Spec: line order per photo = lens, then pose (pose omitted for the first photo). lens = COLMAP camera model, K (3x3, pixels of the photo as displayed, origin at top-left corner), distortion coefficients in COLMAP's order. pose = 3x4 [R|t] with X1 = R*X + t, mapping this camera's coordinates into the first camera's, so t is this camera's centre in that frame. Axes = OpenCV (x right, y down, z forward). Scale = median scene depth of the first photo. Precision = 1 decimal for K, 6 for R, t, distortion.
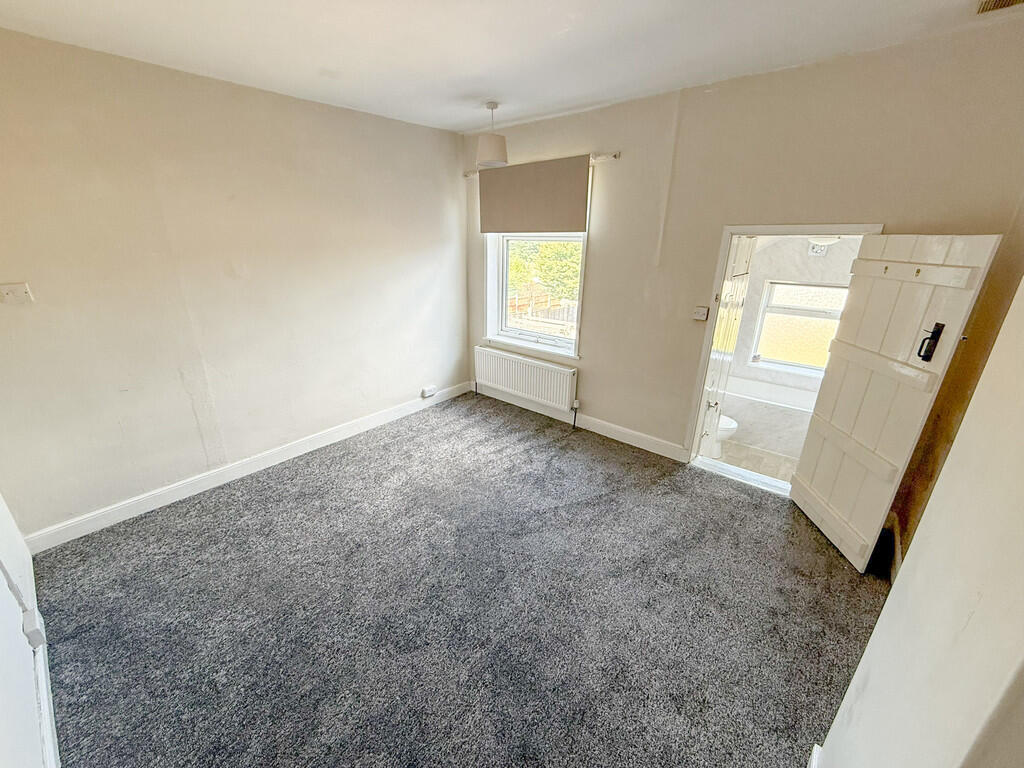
lens RADIAL K [[410.4, 0, 508.7], [0, 410.4, 382.4], [0, 0, 1]] dist [-0.000271, -0.000038]
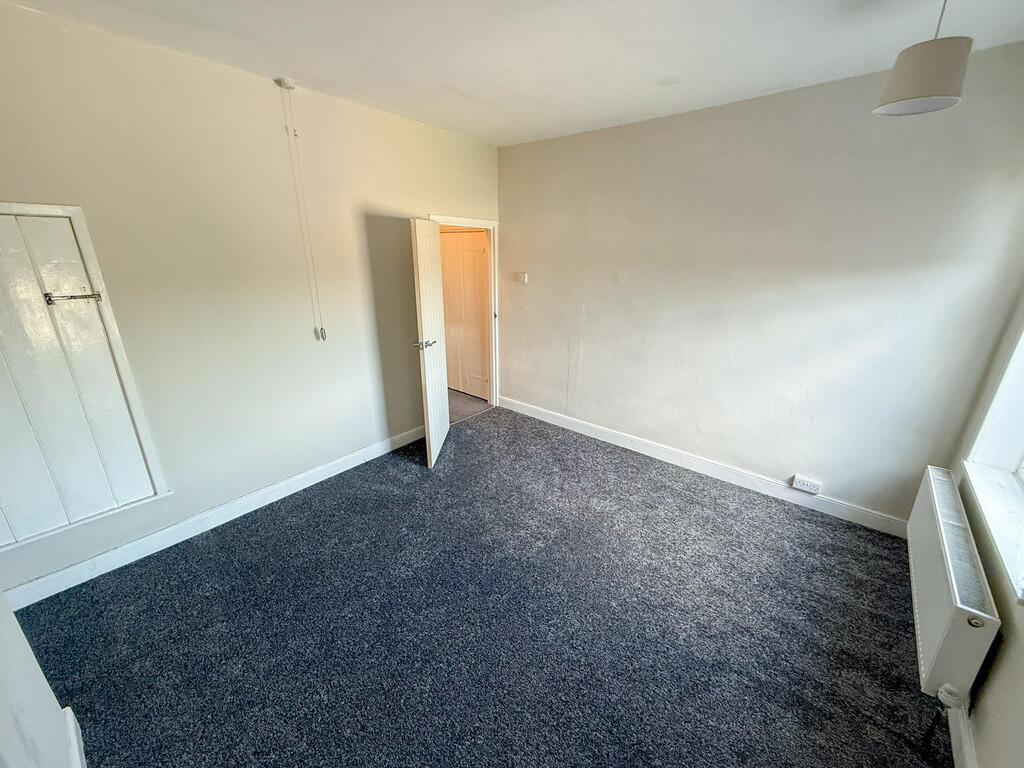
lens RADIAL K [[410.4, 0, 508.7], [0, 410.4, 382.4], [0, 0, 1]] dist [-0.000271, -0.000038]
pose [[-0.007496, 0.308381, -0.951233, 0.464300], [-0.339767, 0.893881, 0.292466, -0.186436], [0.940480, 0.325390, 0.098077, 0.525994]]
